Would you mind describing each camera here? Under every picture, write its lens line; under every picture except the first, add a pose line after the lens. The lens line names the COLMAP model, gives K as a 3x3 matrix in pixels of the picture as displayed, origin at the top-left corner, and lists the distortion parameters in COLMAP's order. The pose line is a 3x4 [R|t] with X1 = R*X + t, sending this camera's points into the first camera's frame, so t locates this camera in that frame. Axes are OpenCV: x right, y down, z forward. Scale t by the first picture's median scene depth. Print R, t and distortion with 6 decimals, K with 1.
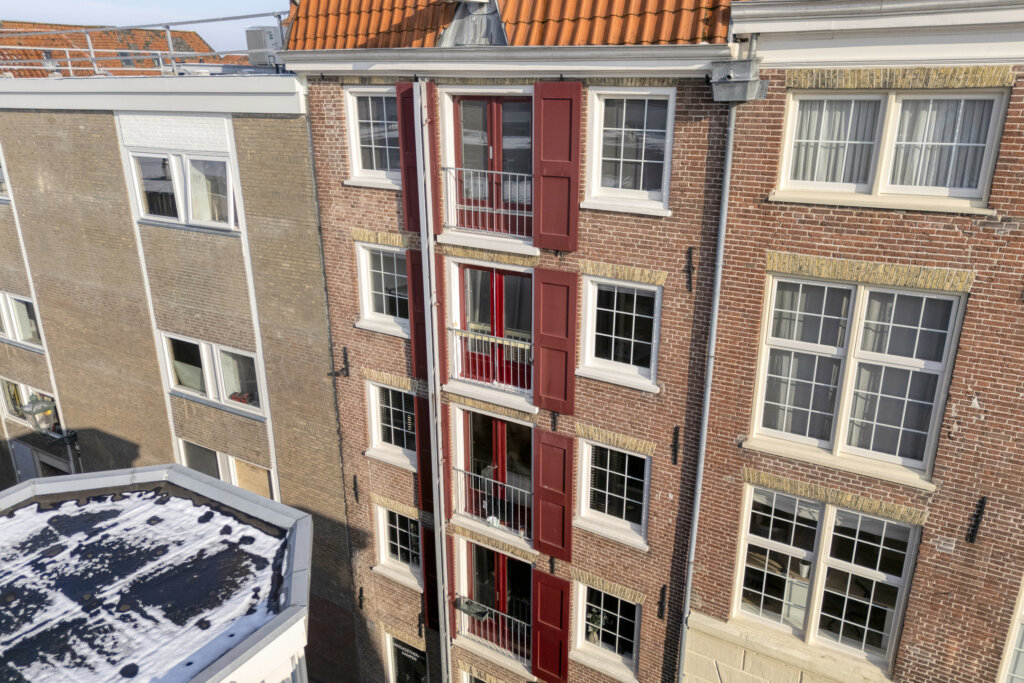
lens RADIAL K [[749.2, 0, 514.0], [0, 749.2, 342.4], [0, 0, 1]] dist [0.076449, -0.072760]
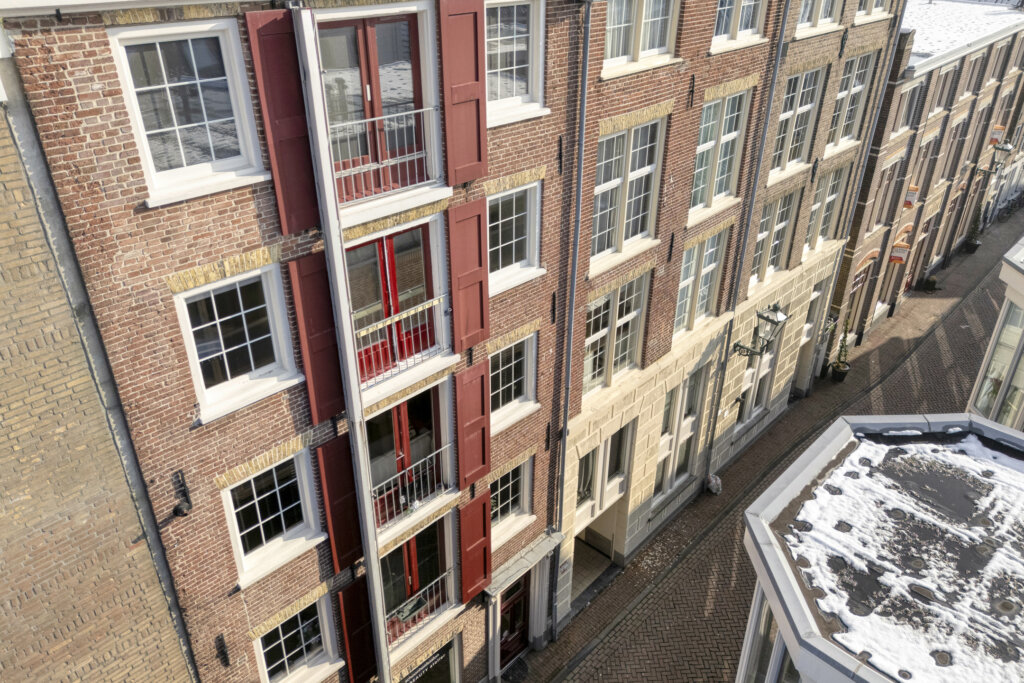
lens RADIAL K [[749.2, 0, 514.0], [0, 749.2, 342.4], [0, 0, 1]] dist [0.076449, -0.072760]
pose [[0.199397, -0.477902, 0.855483, -0.877696], [0.320388, 0.856828, 0.403977, -0.330237], [-0.926063, 0.193535, 0.323963, 0.724116]]
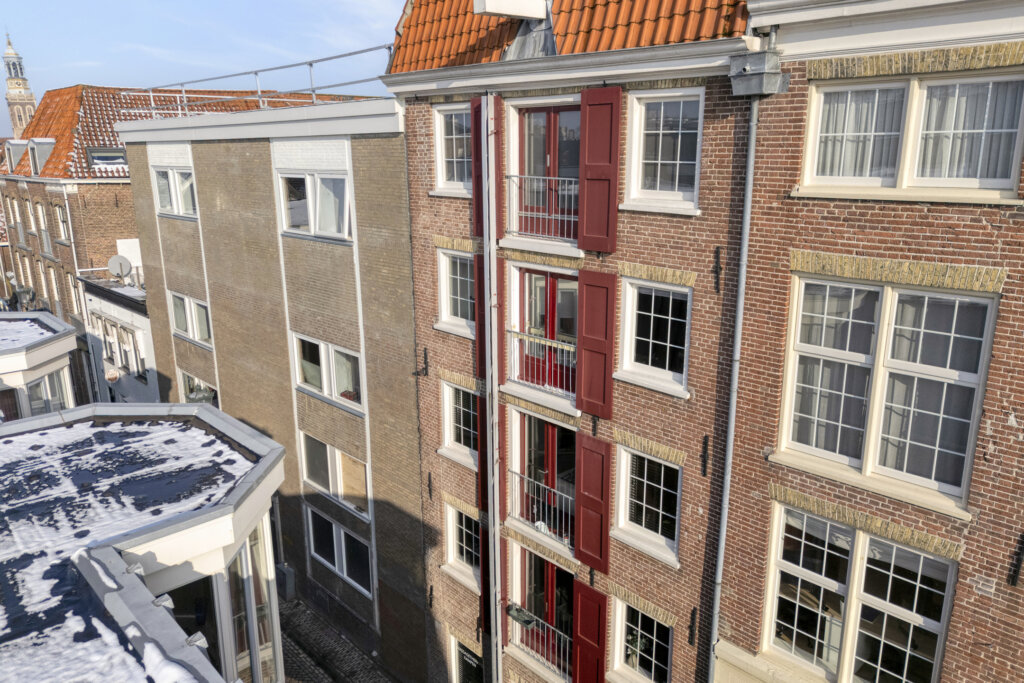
lens RADIAL K [[749.2, 0, 514.0], [0, 749.2, 342.4], [0, 0, 1]] dist [0.076449, -0.072760]
pose [[0.966866, 0.064340, -0.247043, 0.218912], [-0.083763, 0.994099, -0.068925, 0.084160], [0.241151, 0.087334, 0.966550, -0.004162]]
